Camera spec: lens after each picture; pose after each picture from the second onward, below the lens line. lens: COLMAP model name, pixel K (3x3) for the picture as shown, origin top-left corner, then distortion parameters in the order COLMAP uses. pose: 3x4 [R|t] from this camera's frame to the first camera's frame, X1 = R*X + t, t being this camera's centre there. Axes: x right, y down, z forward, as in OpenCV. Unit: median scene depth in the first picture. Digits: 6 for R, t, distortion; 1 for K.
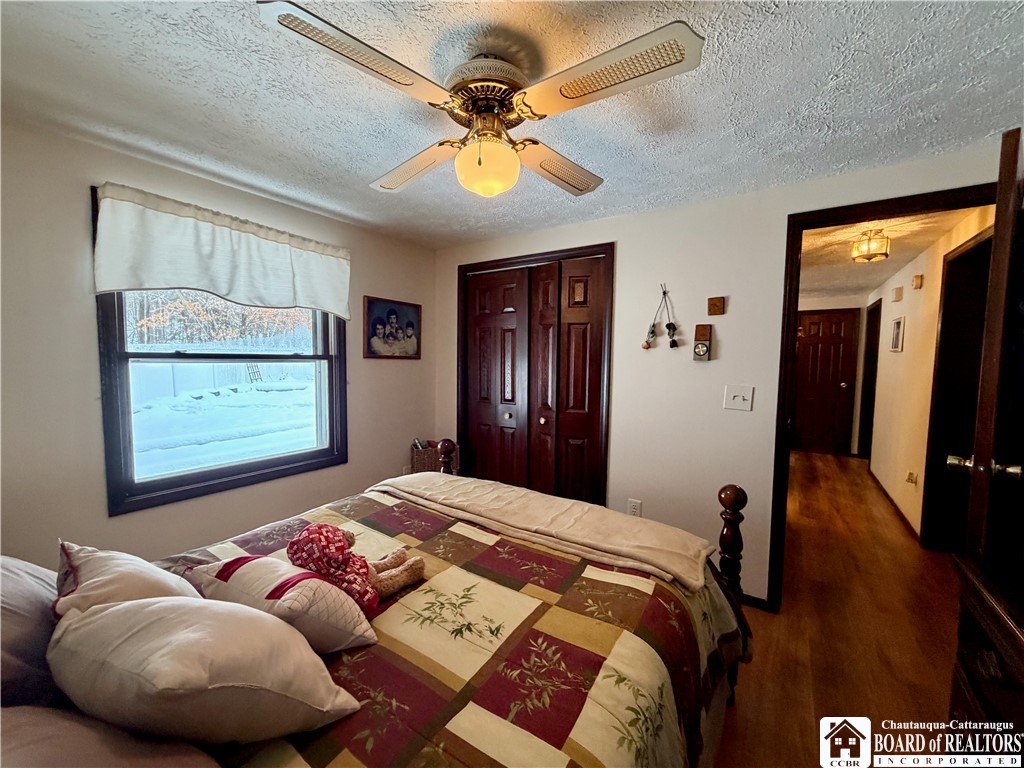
lens RADIAL K [[408.3, 0, 504.0], [0, 408.3, 384.0], [0, 0, 1]] dist [0.001193, -0.000342]
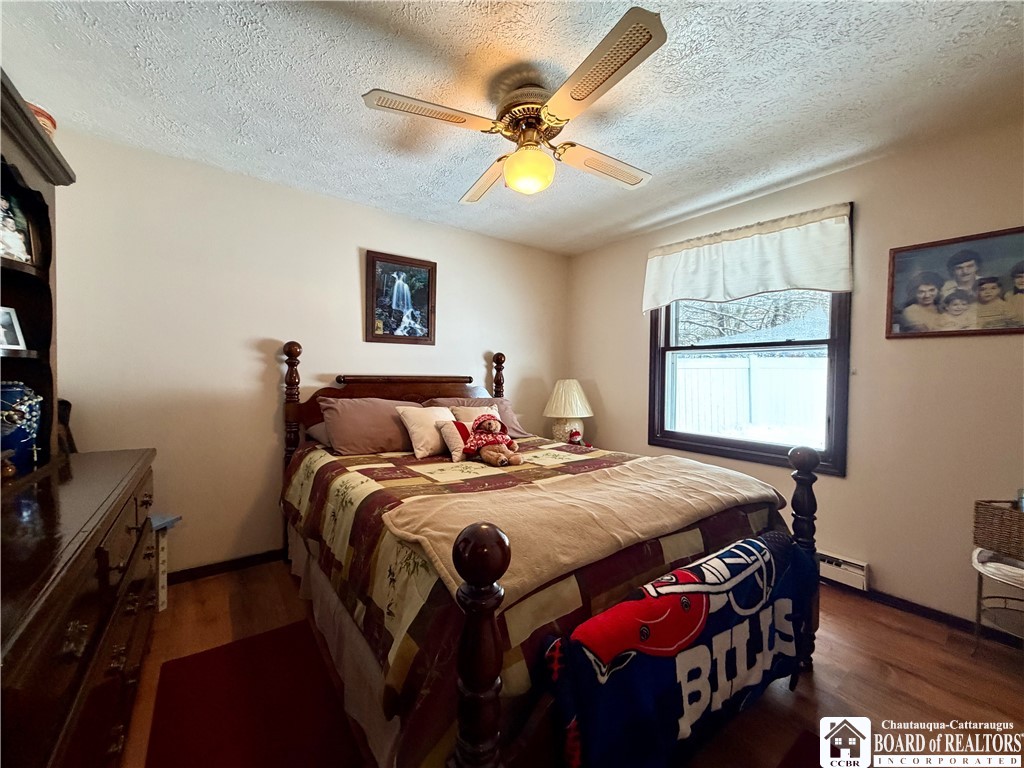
lens RADIAL K [[408.3, 0, 503.9], [0, 408.3, 383.6], [0, 0, 1]] dist [0.001193, -0.000342]
pose [[-0.331964, 0.018726, -0.943106, 0.642498], [-0.064415, 0.997019, 0.042470, 0.030310], [0.941090, 0.074848, -0.329769, 0.740698]]
